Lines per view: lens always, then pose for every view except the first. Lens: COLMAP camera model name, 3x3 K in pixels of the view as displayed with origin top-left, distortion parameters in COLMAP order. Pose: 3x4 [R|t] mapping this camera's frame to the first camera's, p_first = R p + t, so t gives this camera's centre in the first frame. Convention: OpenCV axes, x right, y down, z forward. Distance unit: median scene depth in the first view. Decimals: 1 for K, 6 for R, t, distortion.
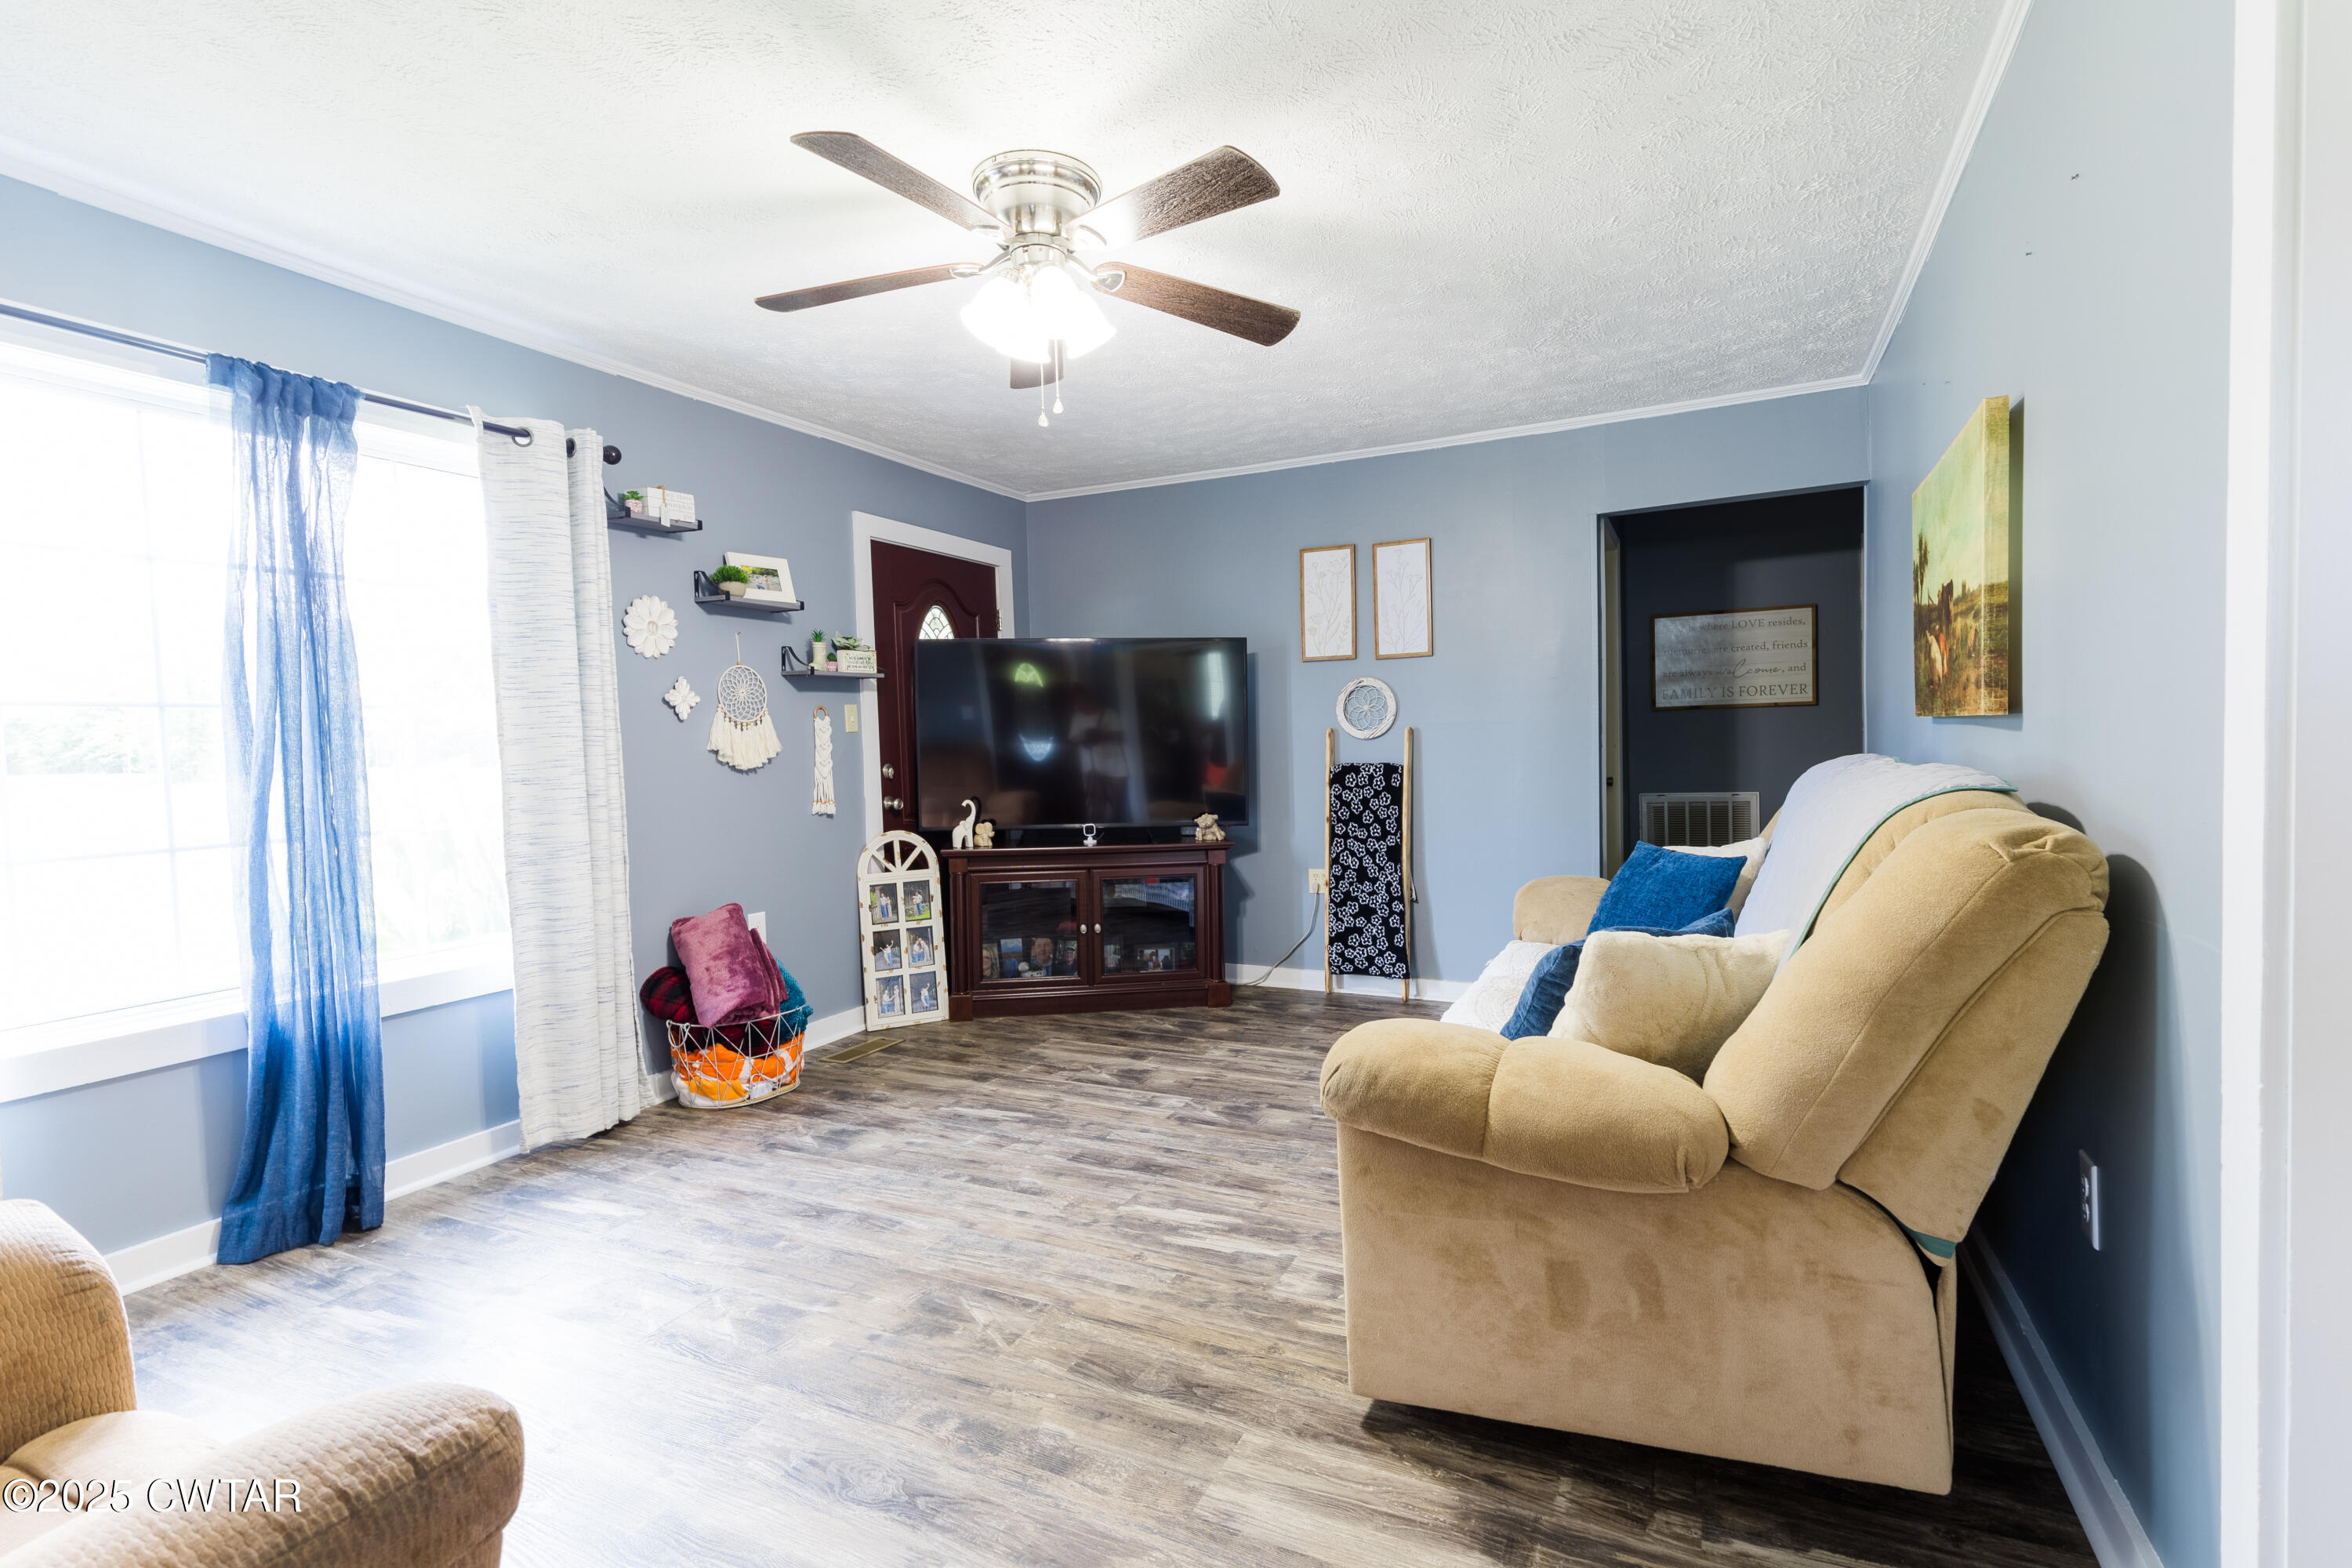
lens RADIAL K [[1126.3, 0, 1189.7], [0, 1126.3, 781.2], [0, 0, 1]] dist [-0.000031, 0.000343]
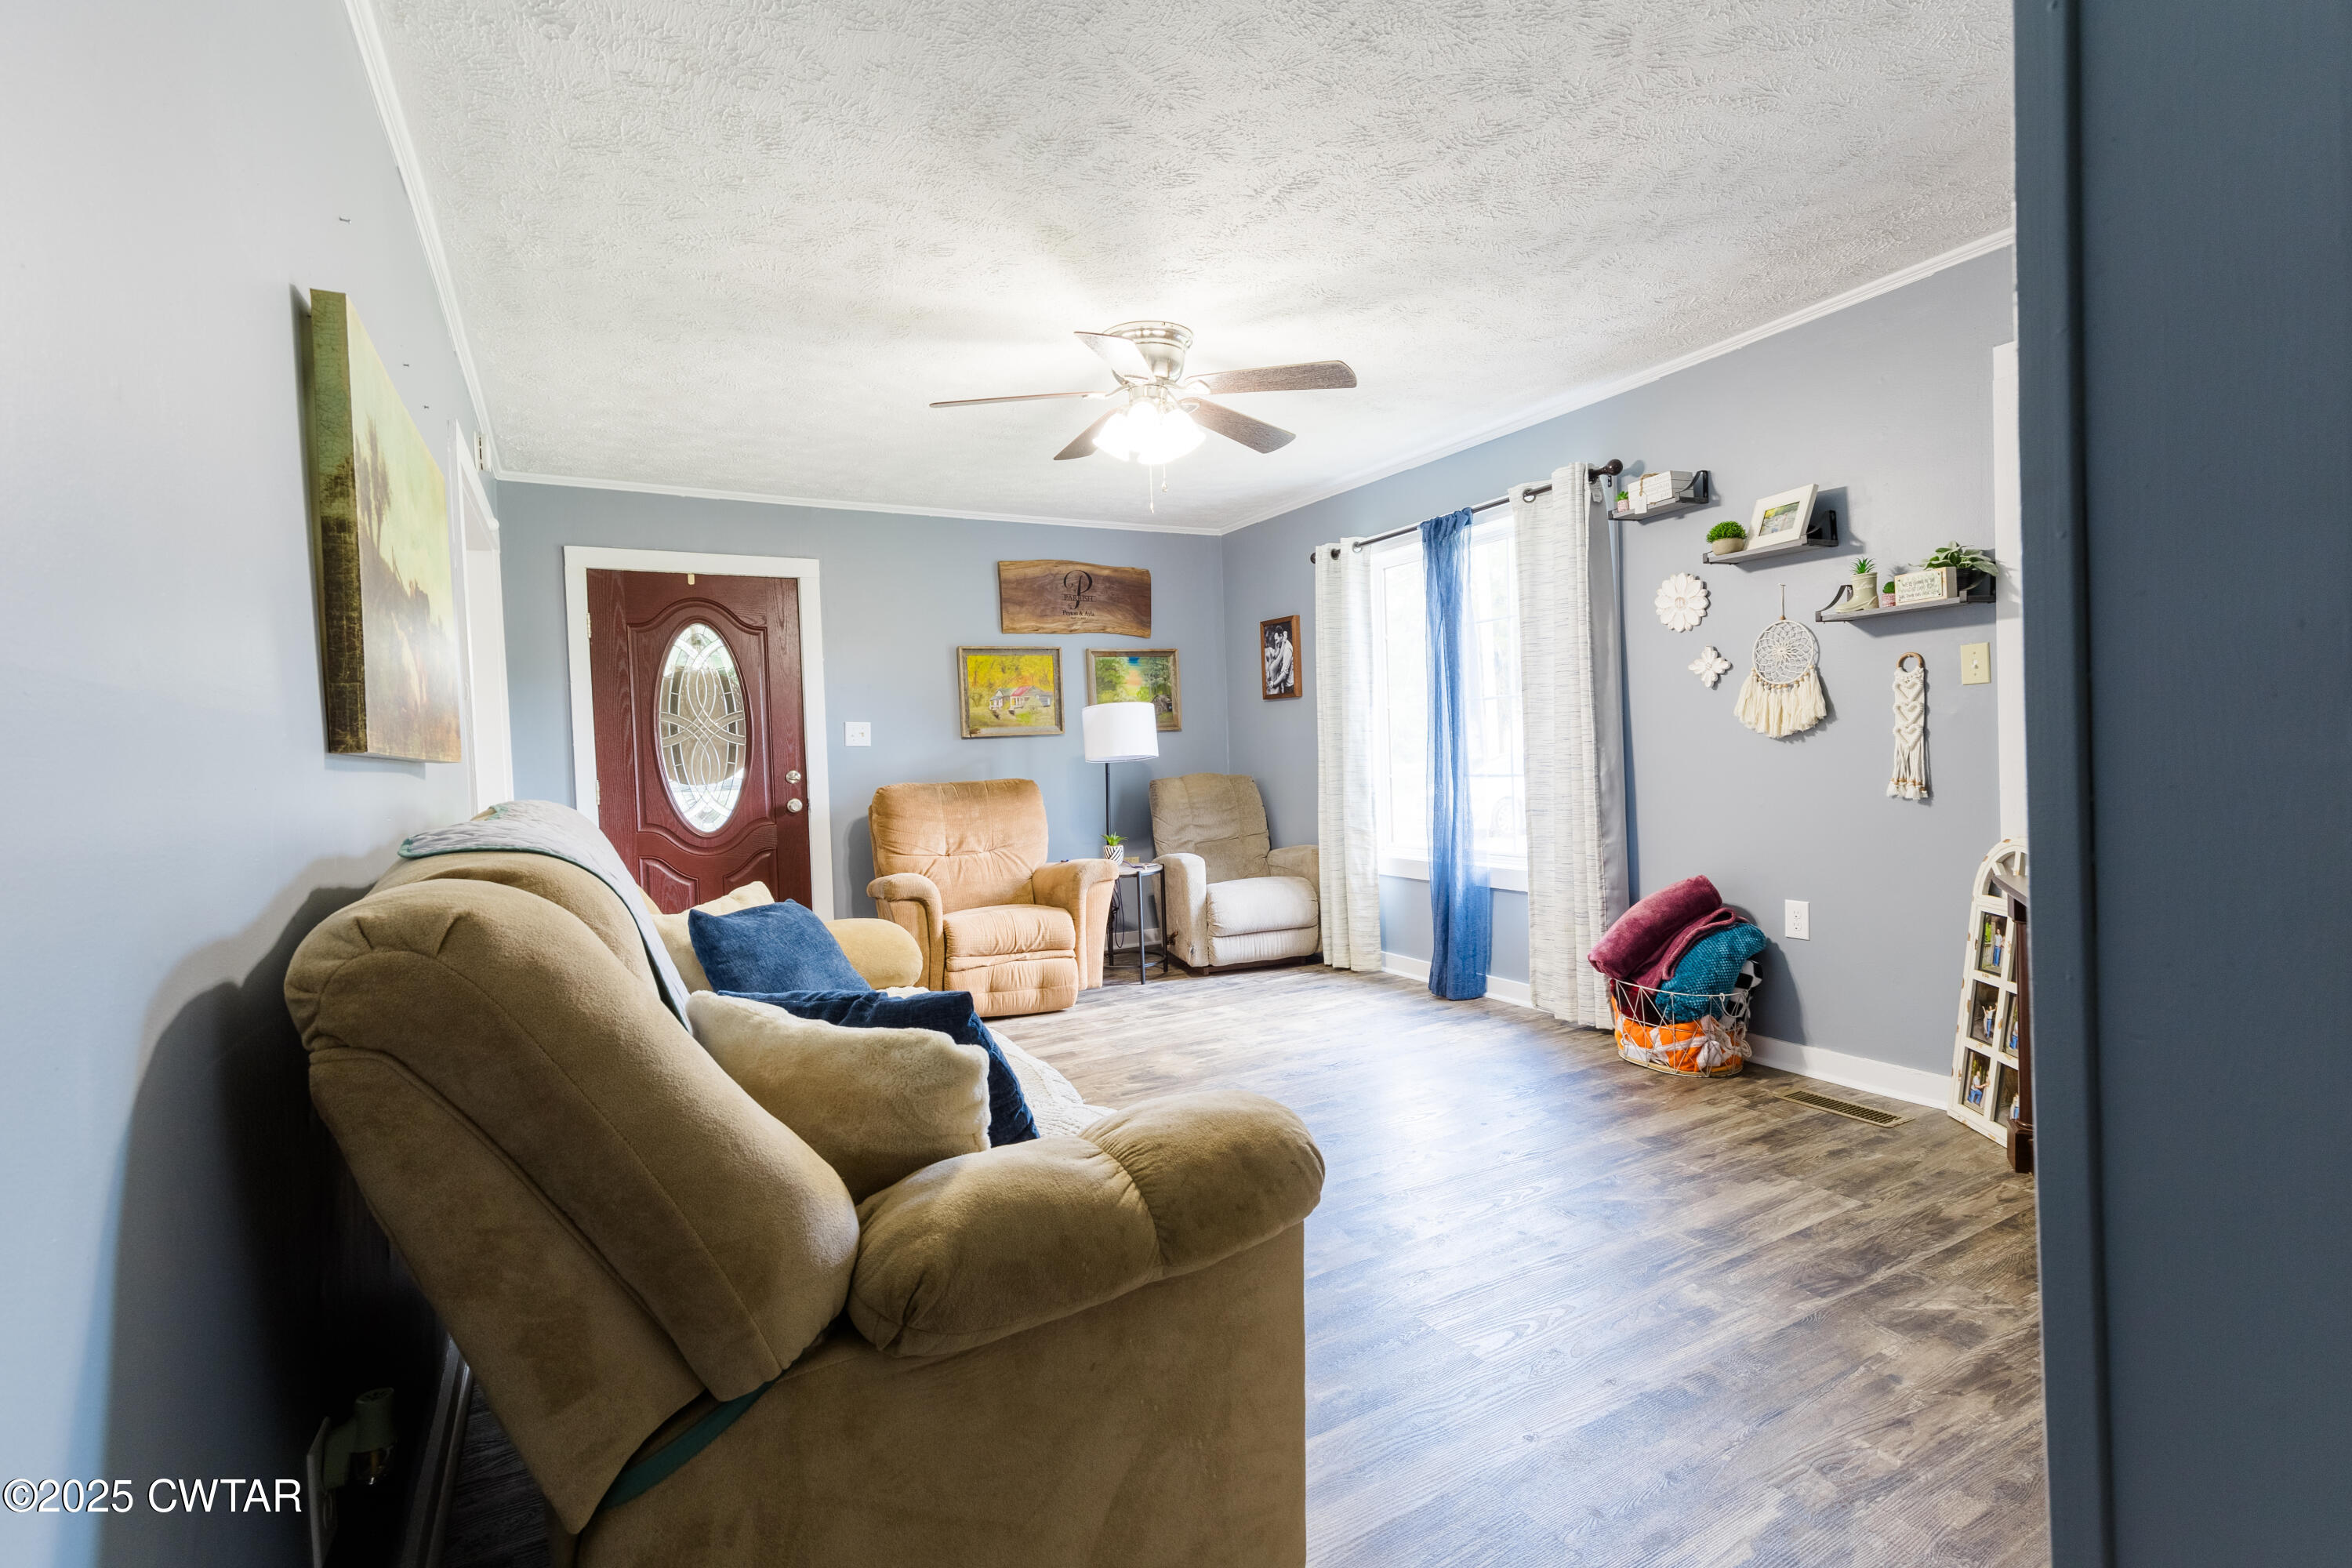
lens RADIAL K [[1126.3, 0, 1189.7], [0, 1126.3, 781.2], [0, 0, 1]] dist [-0.000031, 0.000343]
pose [[-0.591302, 0.073607, -0.803084, 0.594103], [0.026259, 0.997055, 0.072052, -0.051764], [0.806022, 0.021517, -0.591494, 1.133149]]
